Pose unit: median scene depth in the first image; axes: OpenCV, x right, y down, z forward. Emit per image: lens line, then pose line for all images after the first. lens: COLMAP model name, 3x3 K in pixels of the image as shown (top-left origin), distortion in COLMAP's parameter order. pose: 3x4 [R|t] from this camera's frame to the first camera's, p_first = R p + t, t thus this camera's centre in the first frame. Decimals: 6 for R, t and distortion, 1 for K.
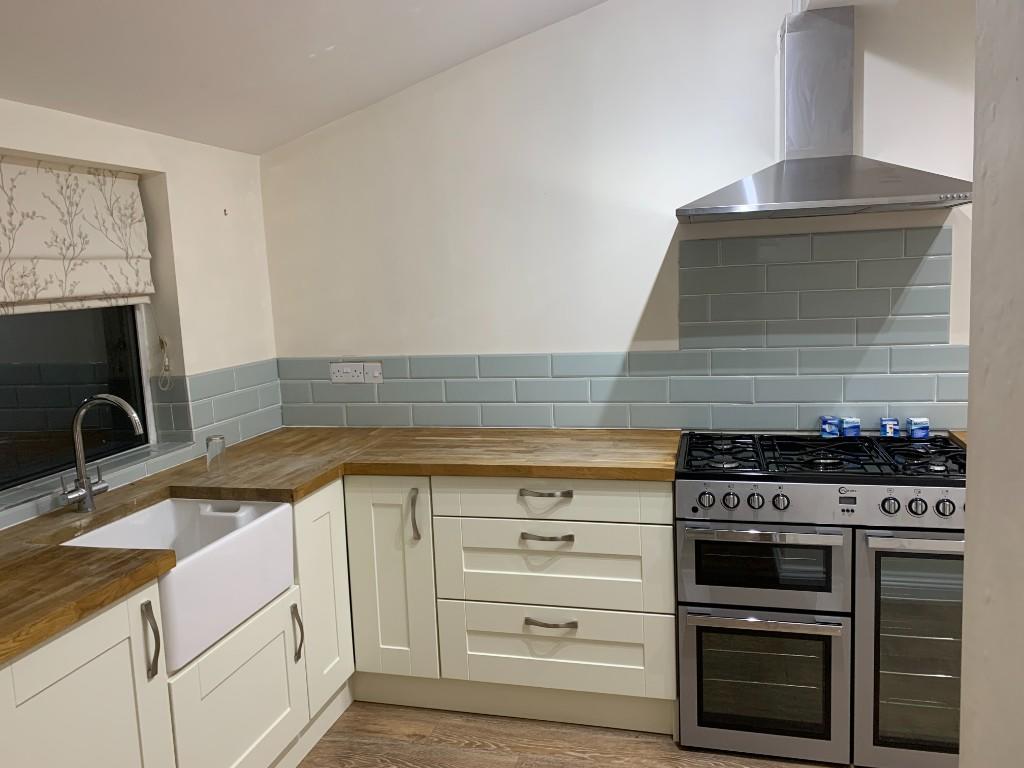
lens RADIAL K [[781.5, 0, 508.0], [0, 781.5, 366.0], [0, 0, 1]] dist [0.040644, -0.017200]
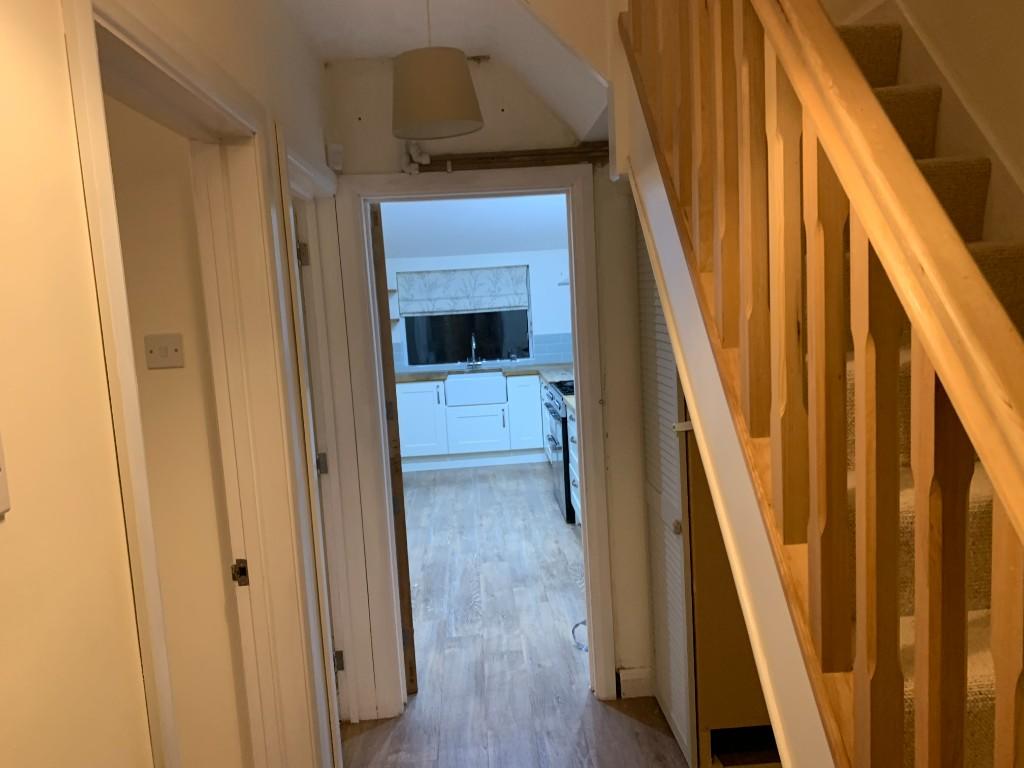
lens RADIAL K [[781.5, 0, 515.3], [0, 781.5, 388.8], [0, 0, 1]] dist [0.040644, -0.017200]
pose [[0.312800, 0.143921, -0.938852, 2.613918], [-0.072251, 0.989195, 0.127566, -0.175533], [0.947067, 0.027931, 0.319819, 0.044742]]
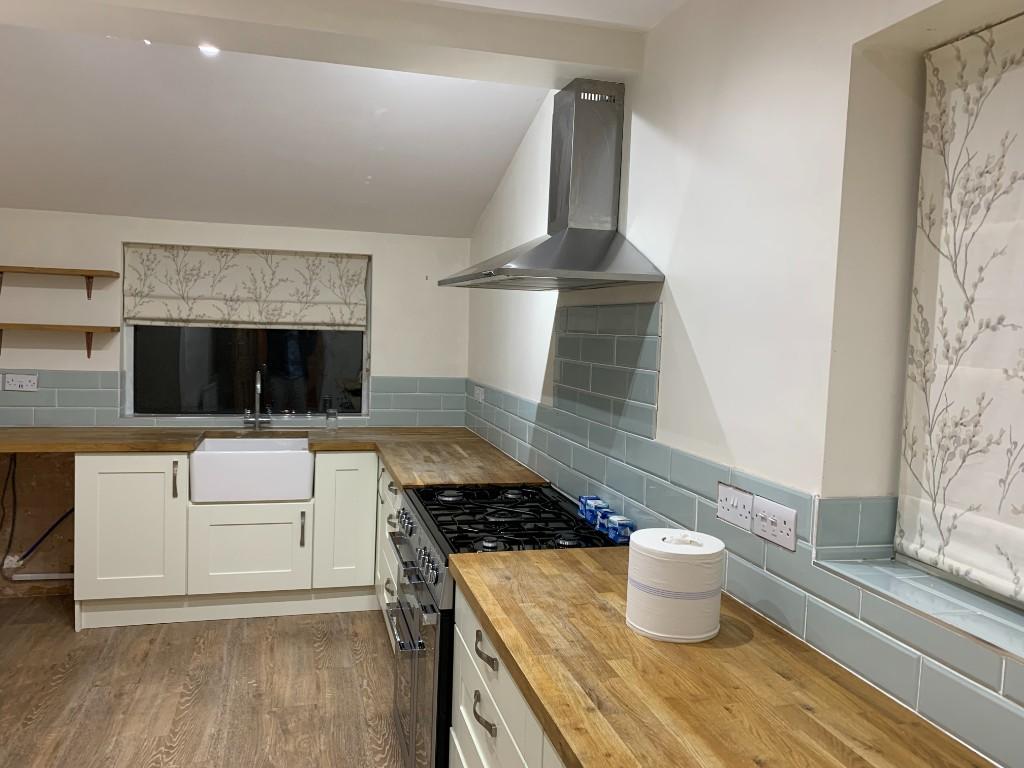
lens RADIAL K [[781.5, 0, 512.1], [0, 781.5, 377.6], [0, 0, 1]] dist [0.040644, -0.017200]
pose [[0.498521, 0.117456, -0.858883, 1.322499], [-0.159552, 0.986284, 0.042270, -0.117207], [0.852068, 0.115964, 0.510424, 0.484507]]
